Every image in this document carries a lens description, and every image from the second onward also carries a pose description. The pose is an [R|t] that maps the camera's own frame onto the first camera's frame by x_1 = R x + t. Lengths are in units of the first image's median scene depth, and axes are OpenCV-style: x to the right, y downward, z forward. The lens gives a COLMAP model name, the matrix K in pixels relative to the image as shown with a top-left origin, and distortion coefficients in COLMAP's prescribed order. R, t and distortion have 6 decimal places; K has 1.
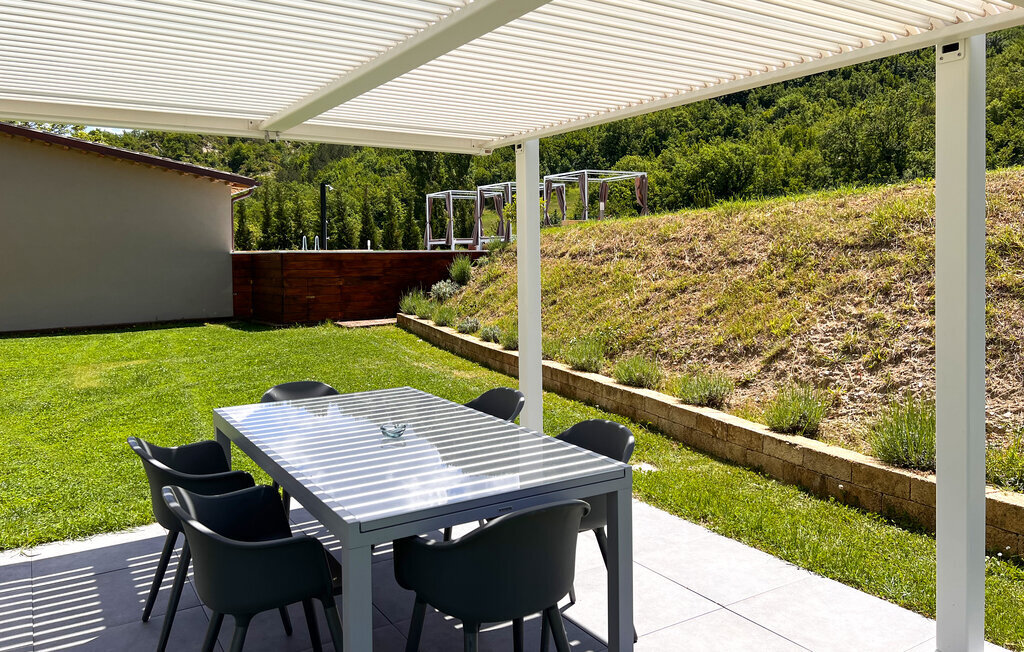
lens RADIAL K [[771.6, 0, 517.5], [0, 771.6, 261.5], [0, 0, 1]] dist [0.032420, -0.032521]
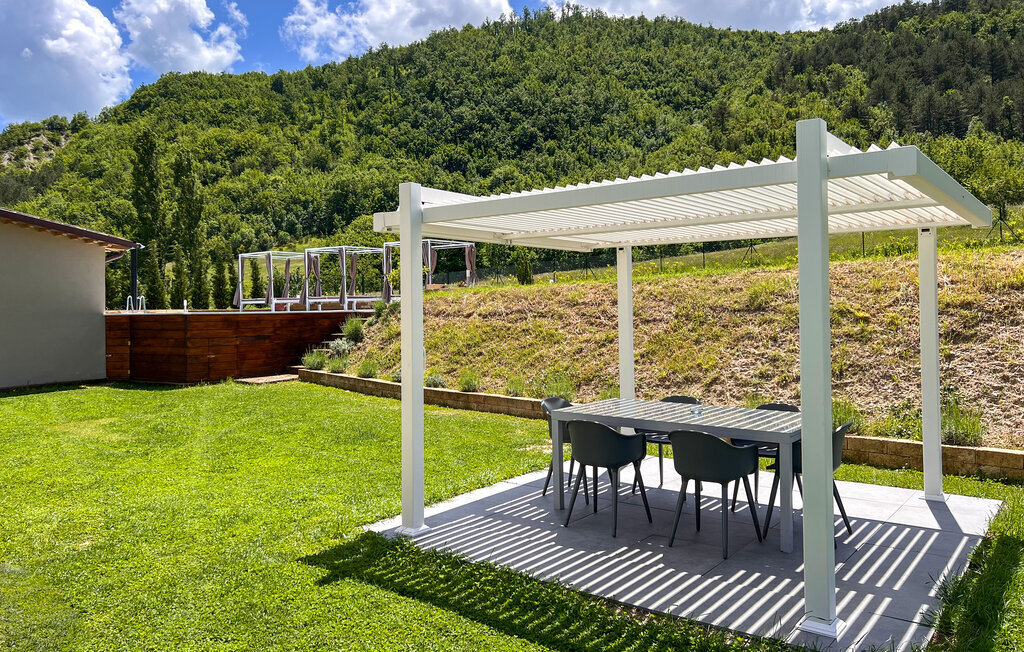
lens RADIAL K [[771.6, 0, 507.7], [0, 771.6, 288.6], [0, 0, 1]] dist [0.032420, -0.032521]
pose [[0.930025, 0.005831, 0.367450, -0.322301], [0.007494, 0.999365, -0.034828, -0.007100], [-0.367420, 0.035144, 0.929391, -0.151298]]
